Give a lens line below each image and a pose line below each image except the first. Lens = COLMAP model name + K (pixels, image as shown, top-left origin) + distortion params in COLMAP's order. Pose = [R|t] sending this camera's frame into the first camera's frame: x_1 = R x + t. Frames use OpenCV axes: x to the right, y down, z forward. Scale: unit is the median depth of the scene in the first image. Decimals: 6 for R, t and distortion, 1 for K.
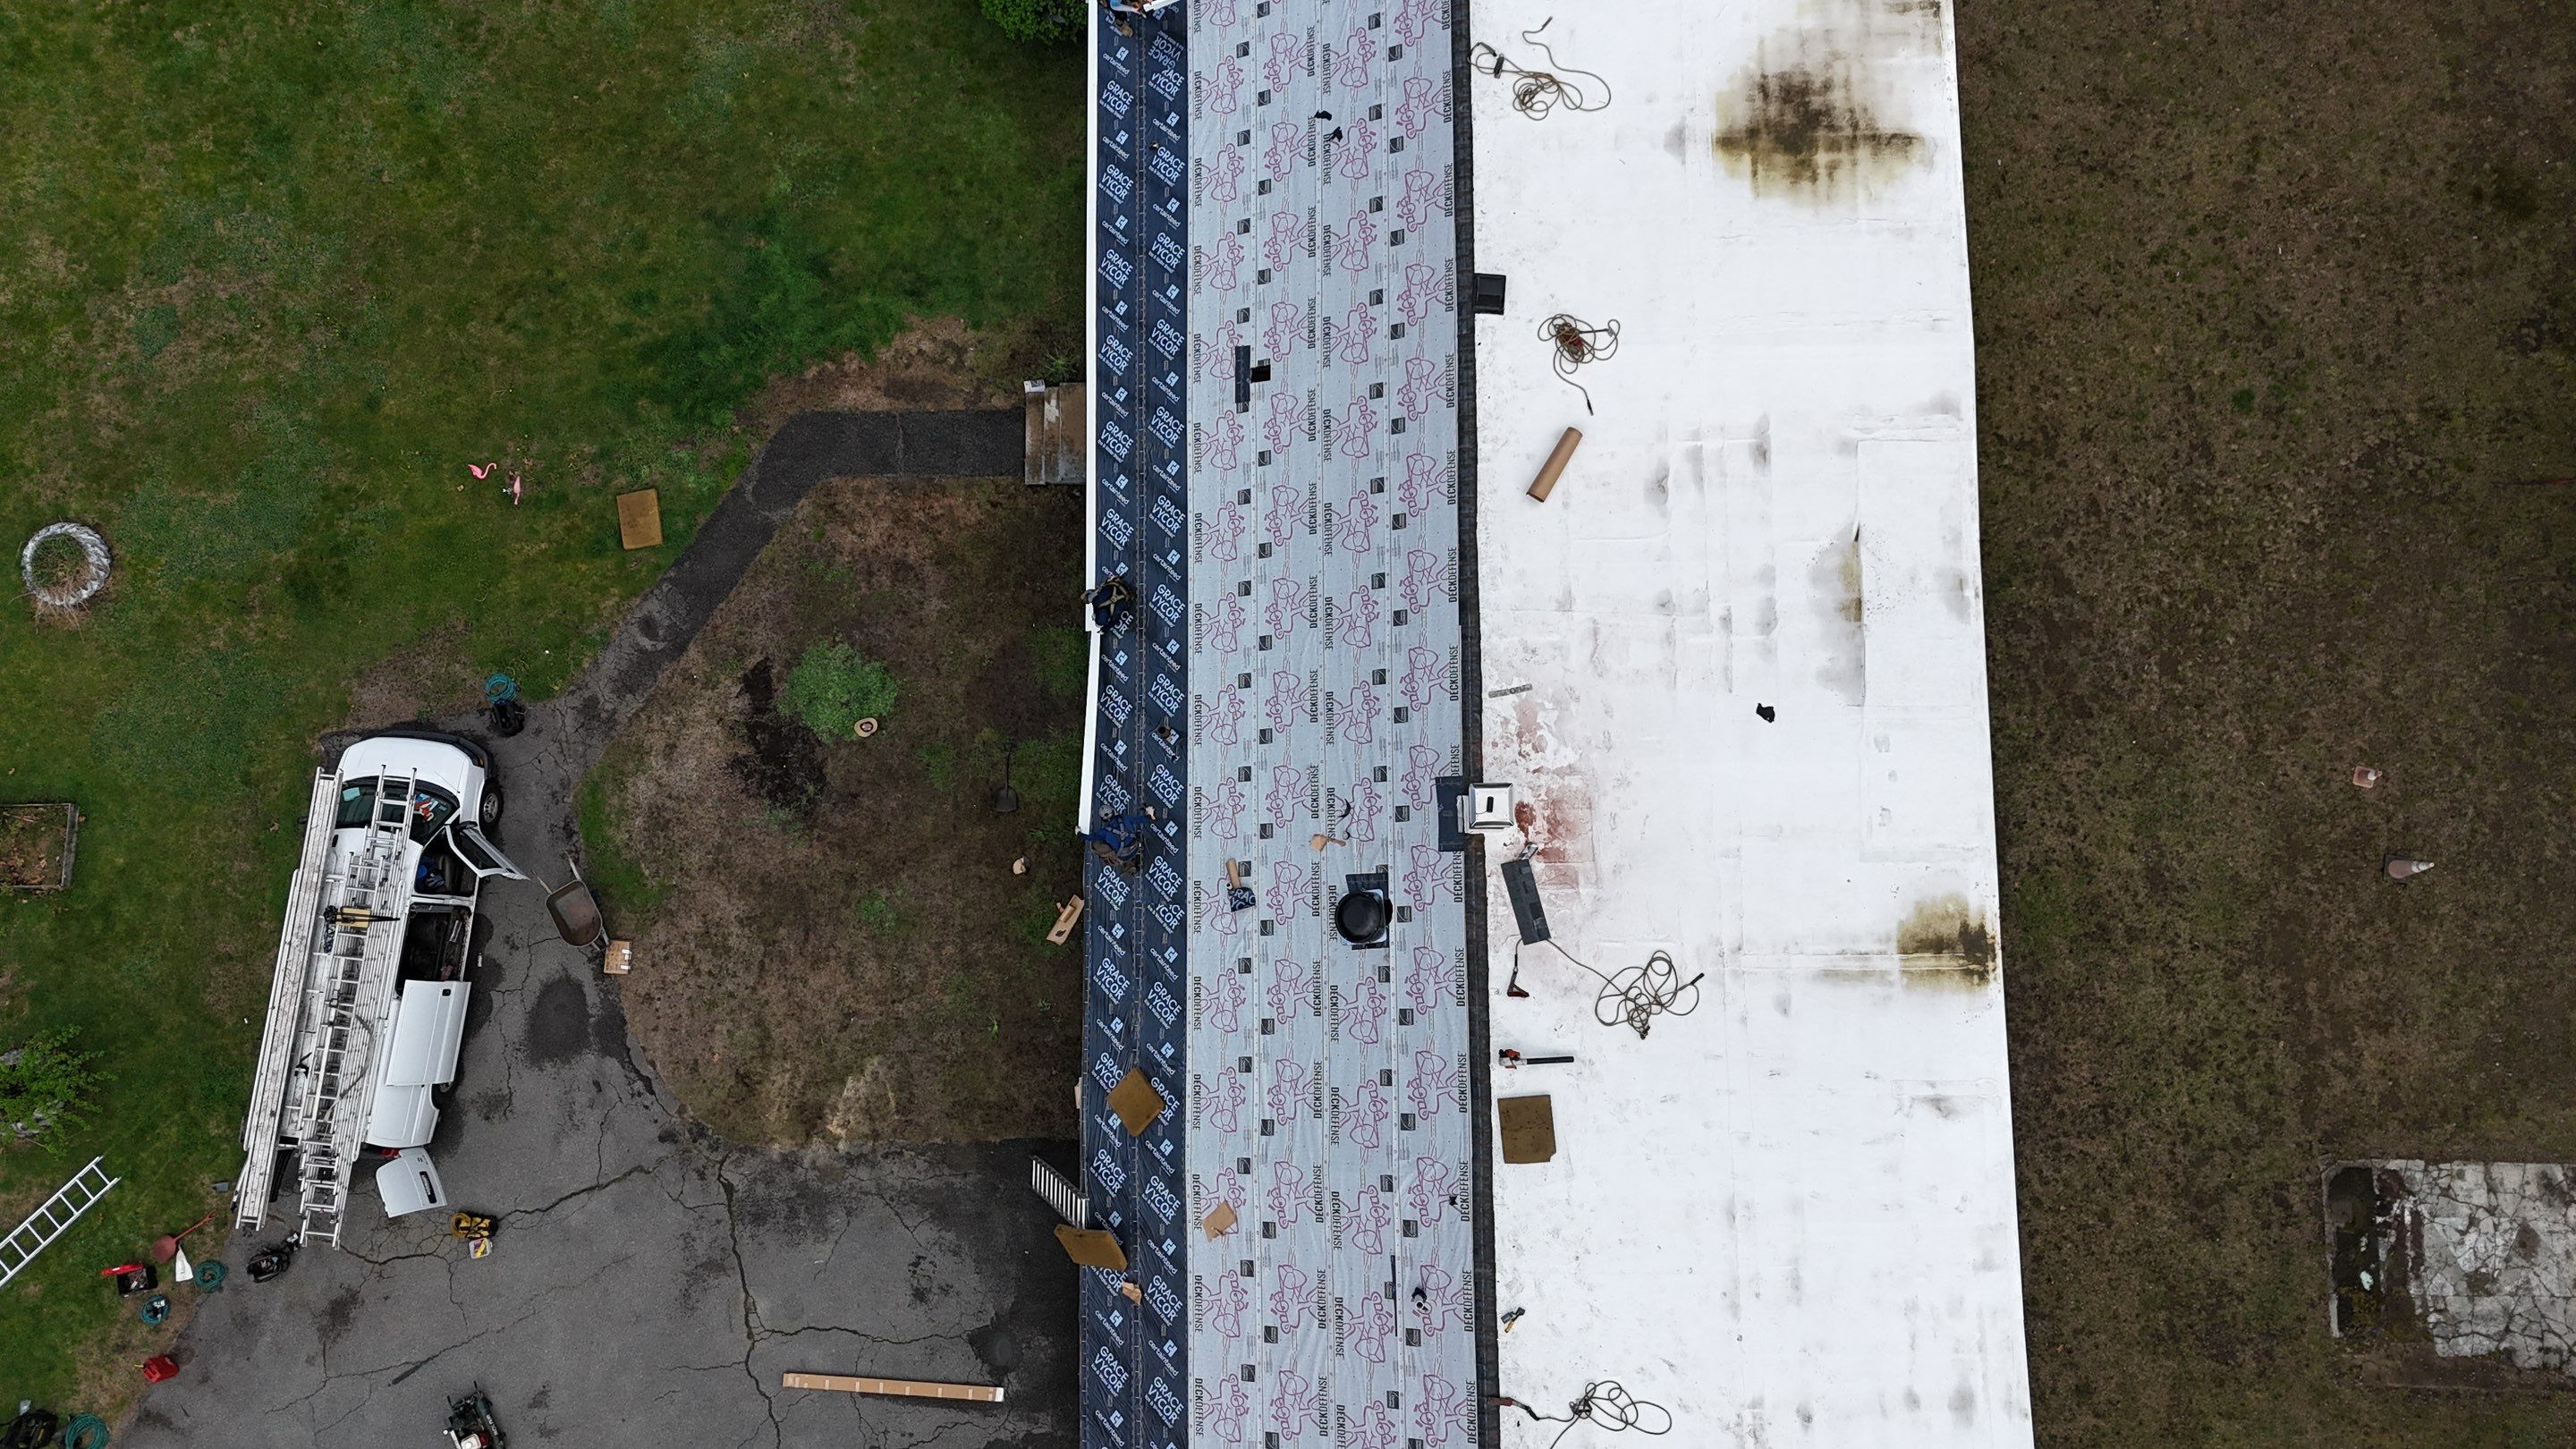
lens RADIAL K [[1875.3, 0, 1288.0], [0, 1875.3, 724.5], [0, 0, 1]] dist [0.066610, -0.032523]
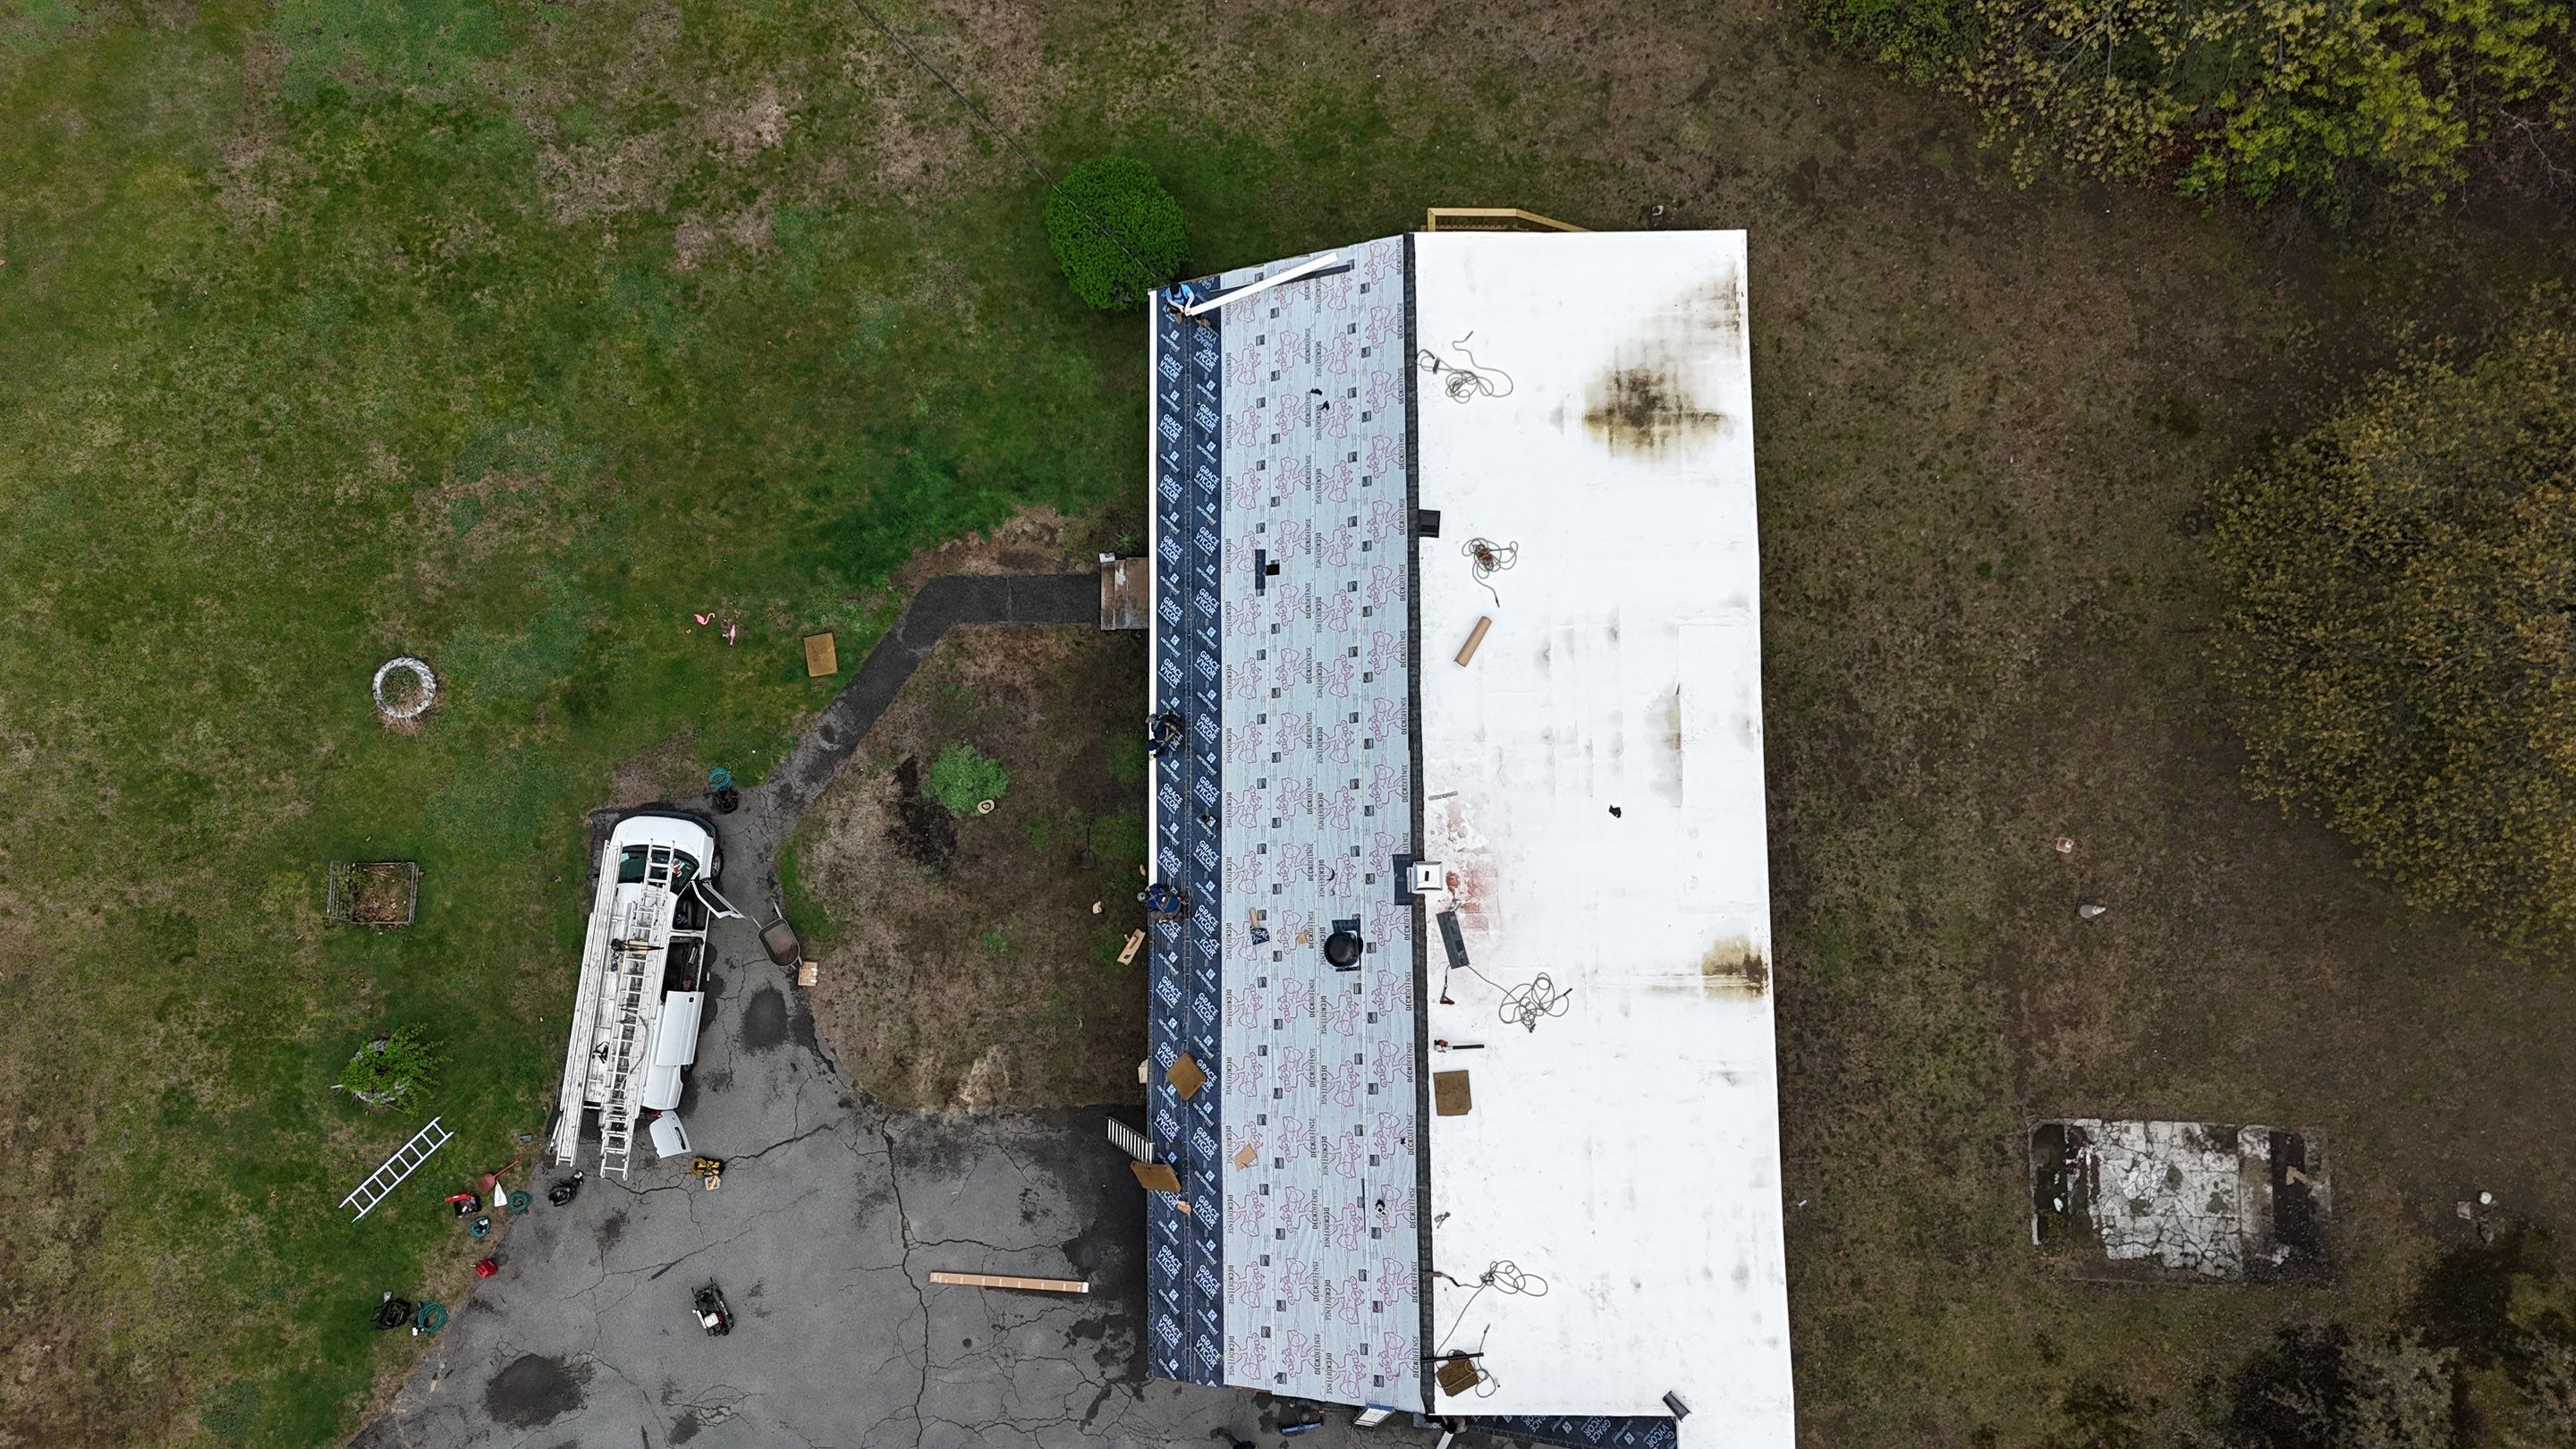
lens RADIAL K [[1858.3, 0, 1288.0], [0, 1858.3, 724.5], [0, 0, 1]] dist [0.097673, -0.088454]
pose [[1.000000, 0.000121, -0.000366, -0.002215], [-0.000121, 0.999999, 0.001081, -0.063720], [0.000366, -0.001081, 0.999999, -0.387261]]
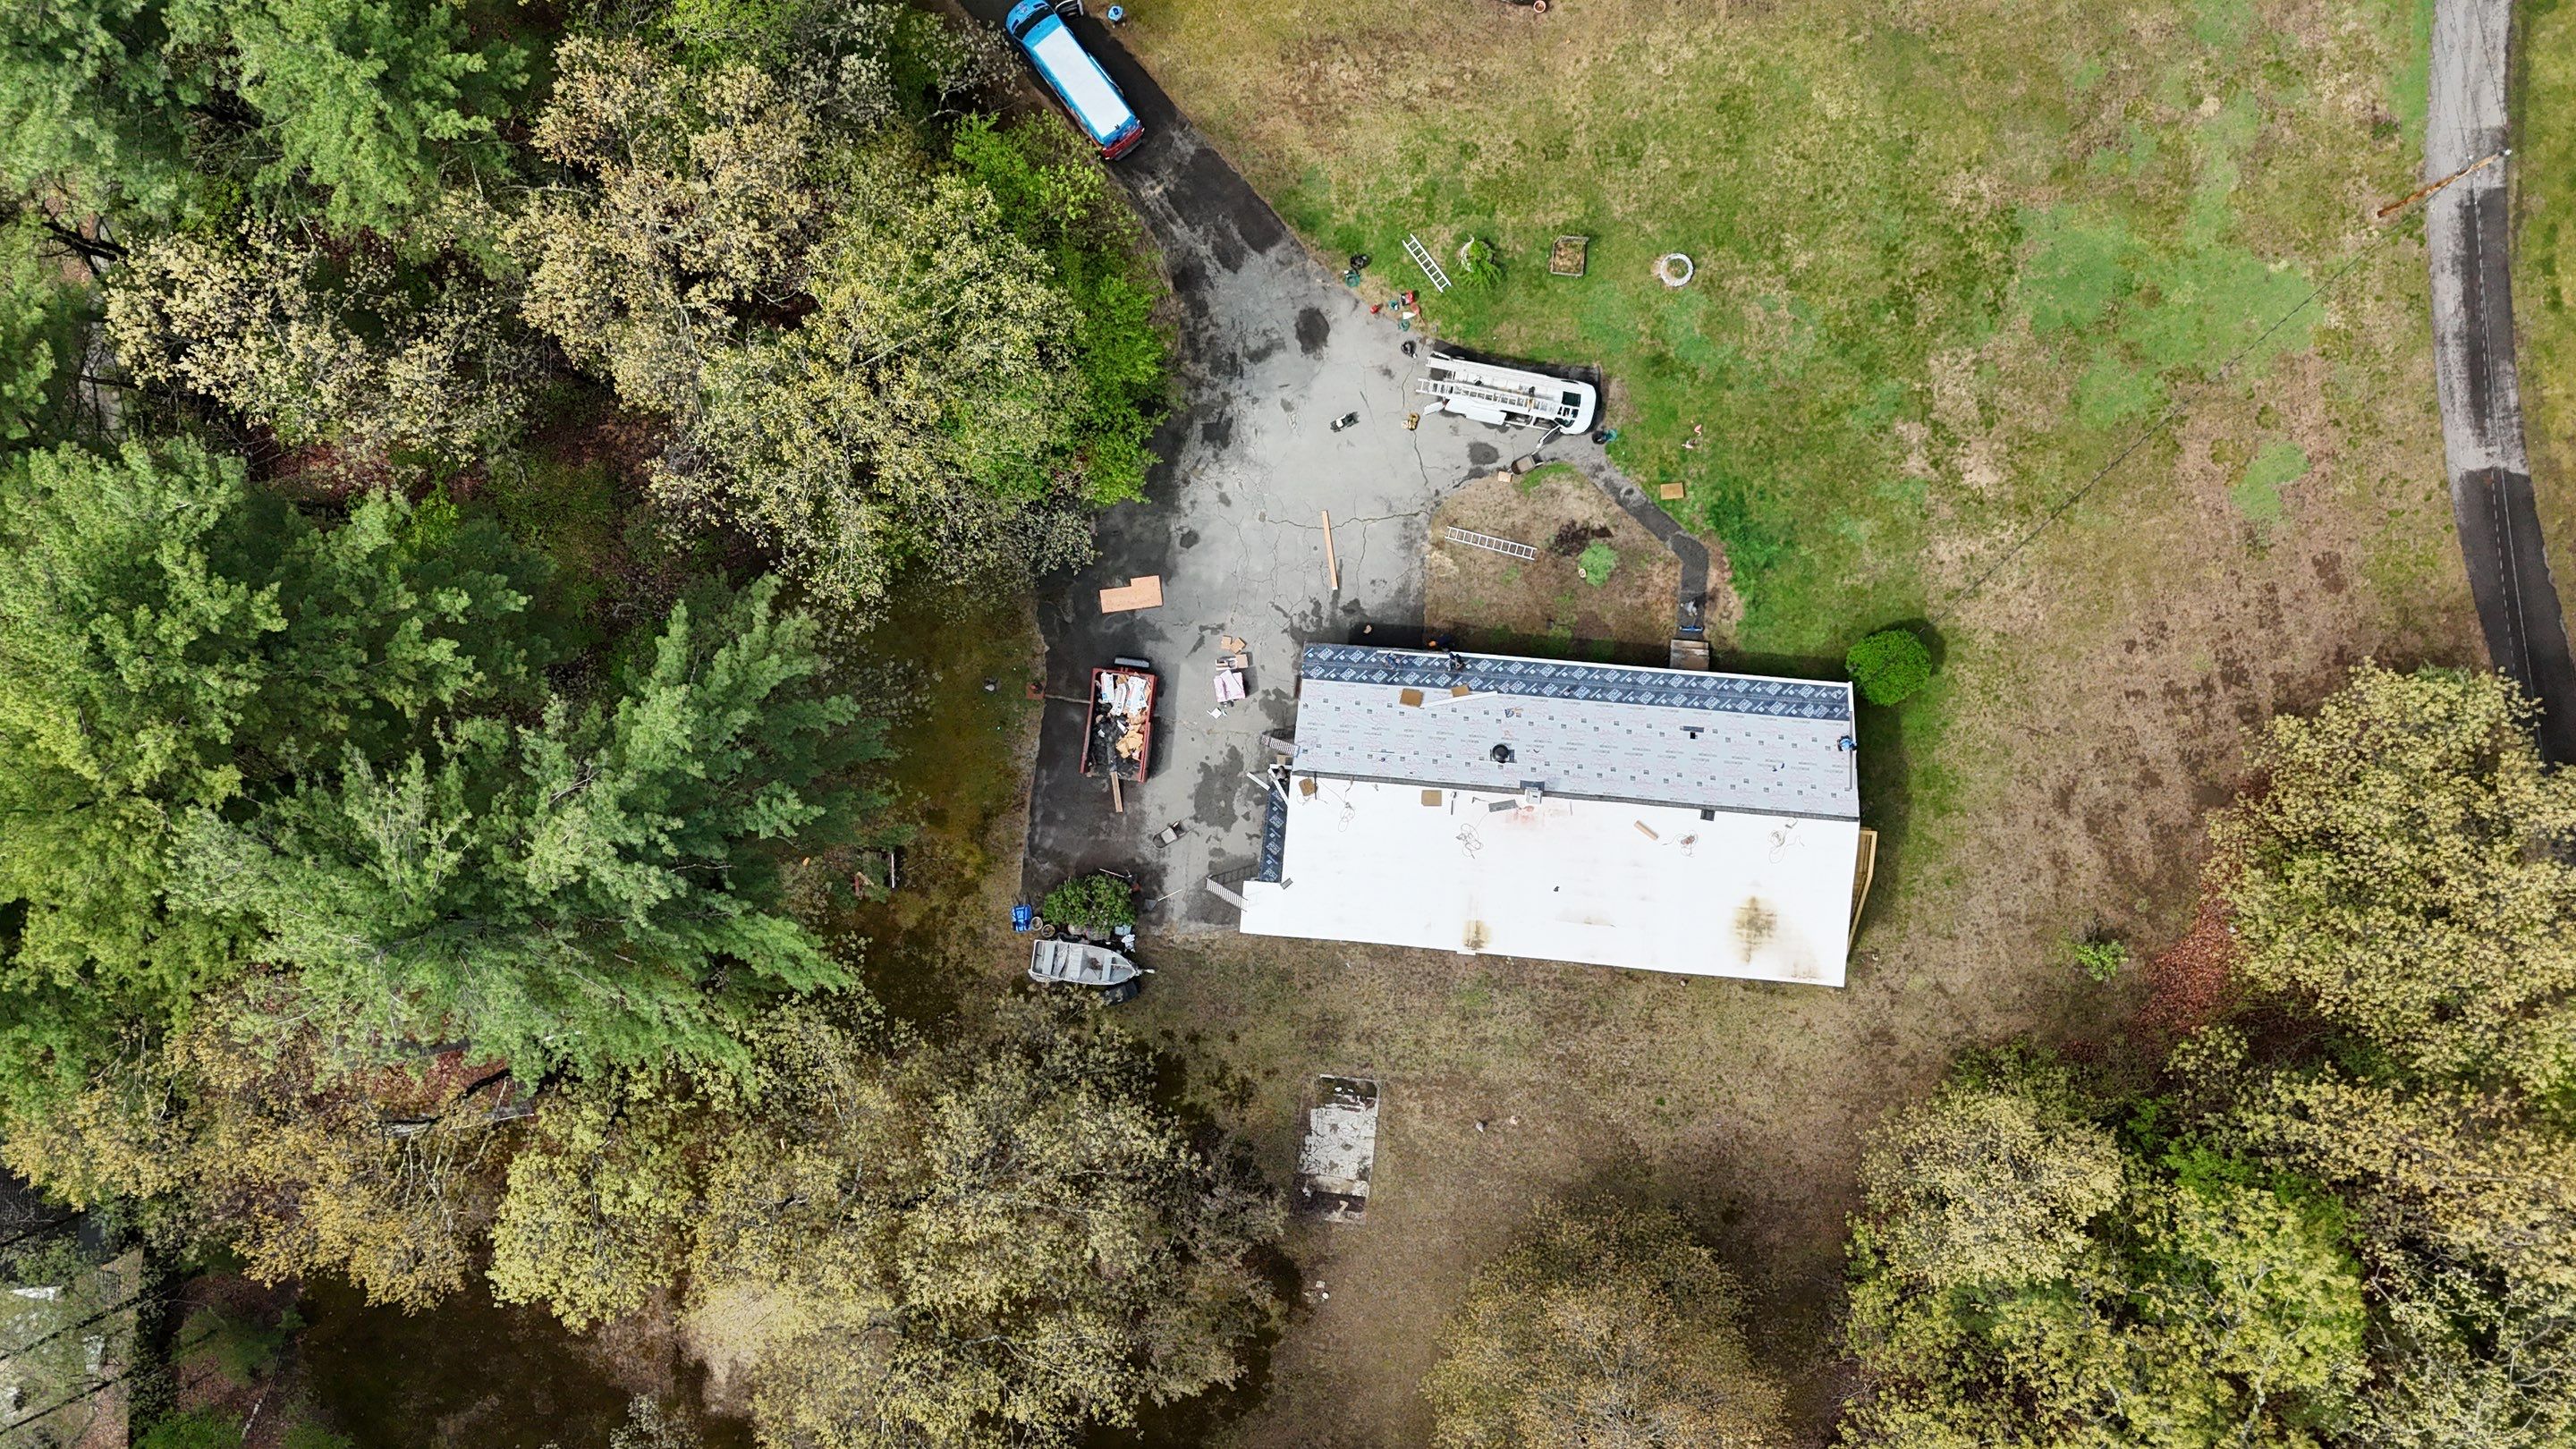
lens RADIAL K [[1858.3, 0, 1288.0], [0, 1858.3, 724.5], [0, 0, 1]] dist [0.097673, -0.088454]
pose [[-0.087187, 0.995655, 0.032706, -0.064542], [-0.982960, -0.091316, 0.159535, -0.030134], [0.161829, -0.018239, 0.986650, -1.747389]]
